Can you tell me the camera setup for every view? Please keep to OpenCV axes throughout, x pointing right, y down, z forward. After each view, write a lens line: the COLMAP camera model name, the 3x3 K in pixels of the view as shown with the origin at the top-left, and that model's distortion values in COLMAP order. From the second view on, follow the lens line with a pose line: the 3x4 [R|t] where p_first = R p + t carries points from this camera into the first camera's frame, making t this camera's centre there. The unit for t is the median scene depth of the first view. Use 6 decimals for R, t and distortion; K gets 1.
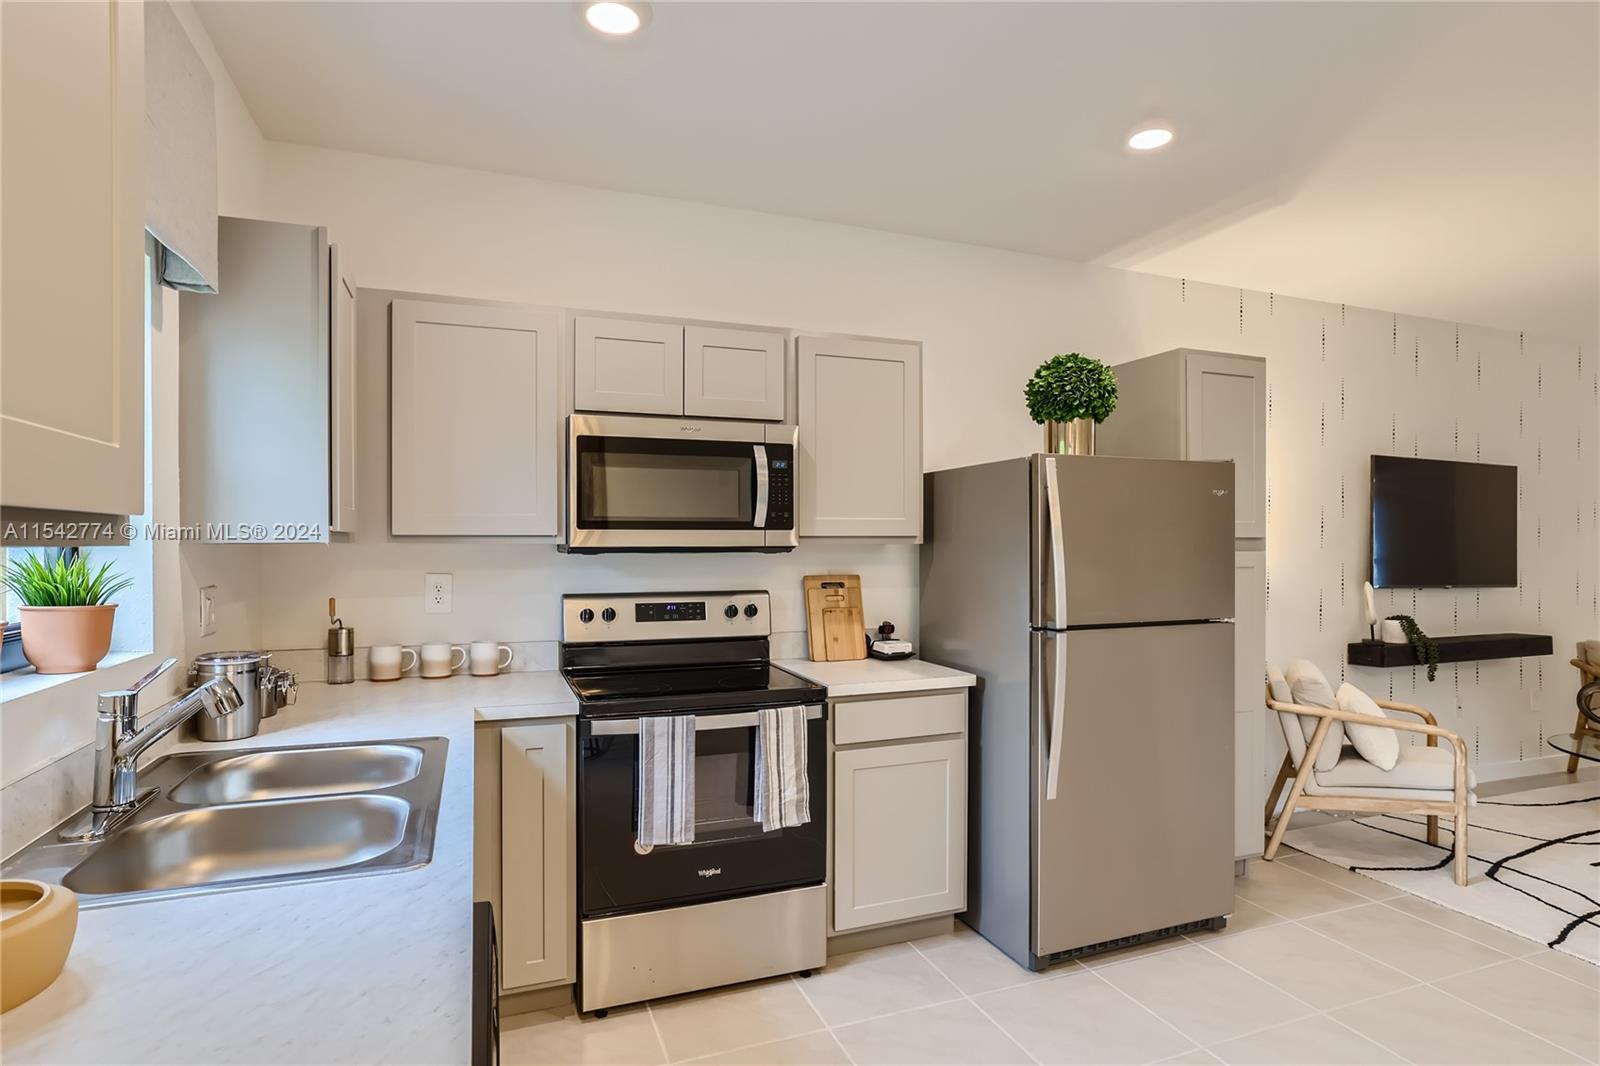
lens RADIAL K [[843.4, 0, 793.6], [0, 843.4, 544.3], [0, 0, 1]] dist [-0.030002, 0.012469]
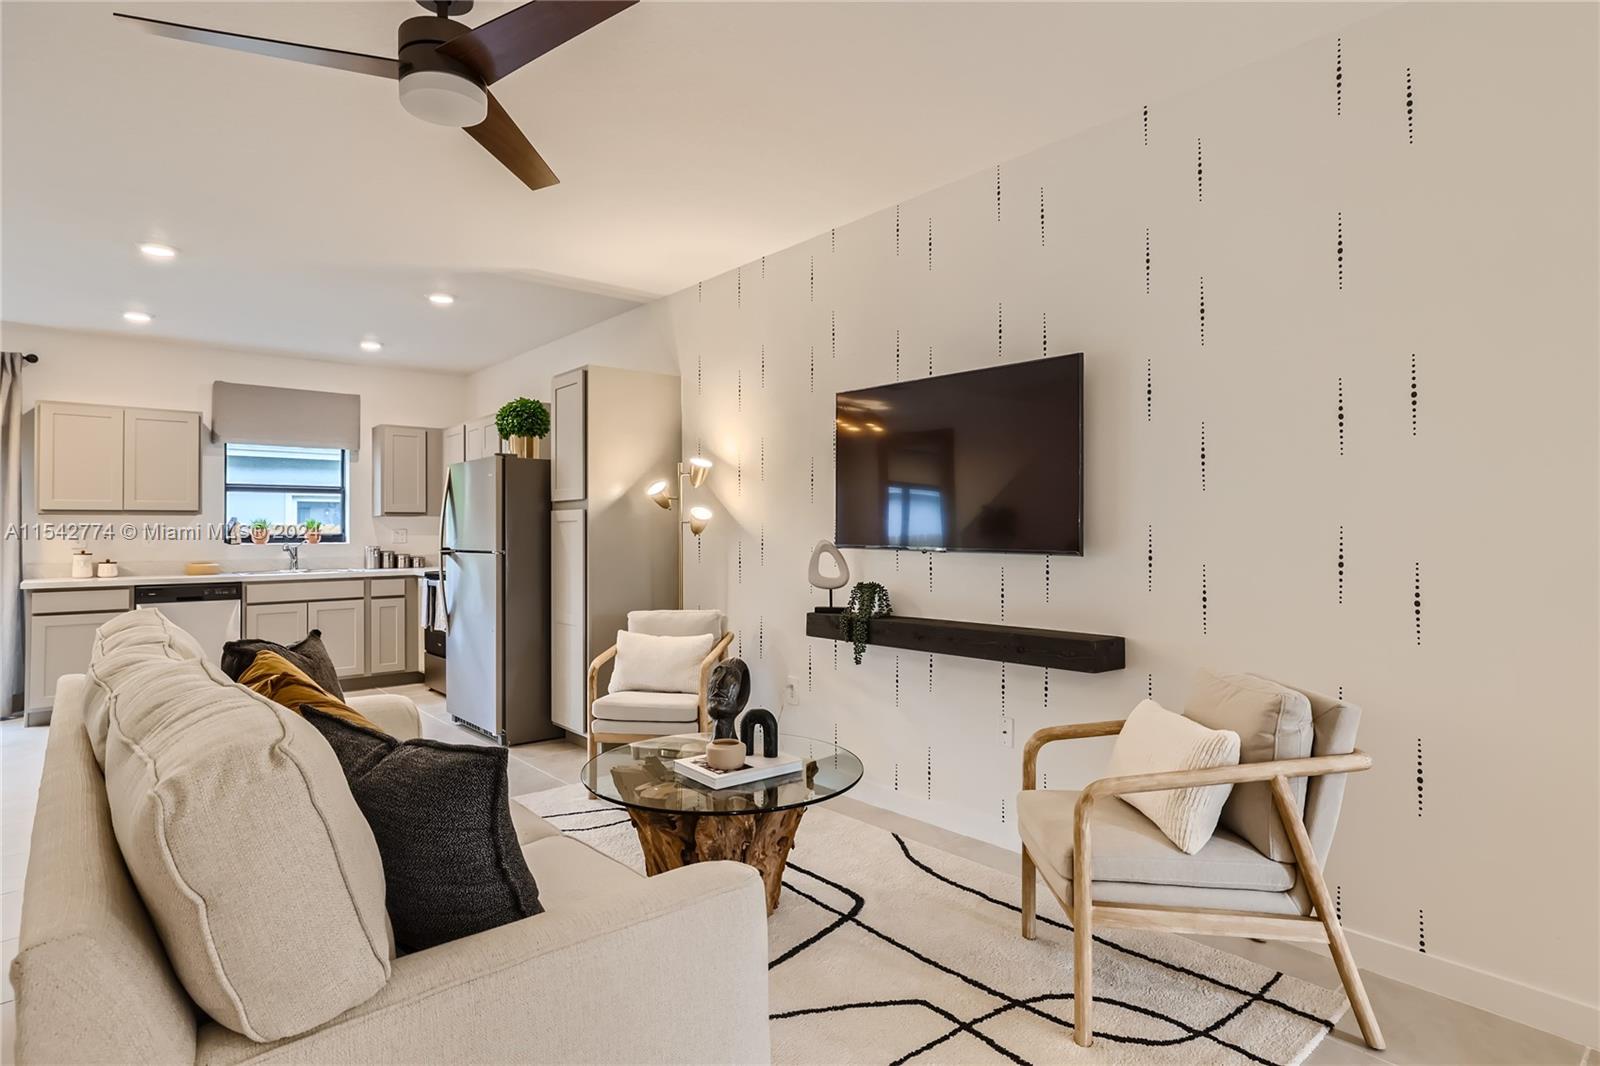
lens RADIAL K [[843.4, 0, 802.1], [0, 843.4, 520.7], [0, 0, 1]] dist [-0.030002, 0.012469]
pose [[0.332869, -0.016224, -0.942834, 2.229000], [0.006951, 0.999867, -0.014751, 0.055202], [0.942947, -0.001644, 0.332937, 0.996413]]
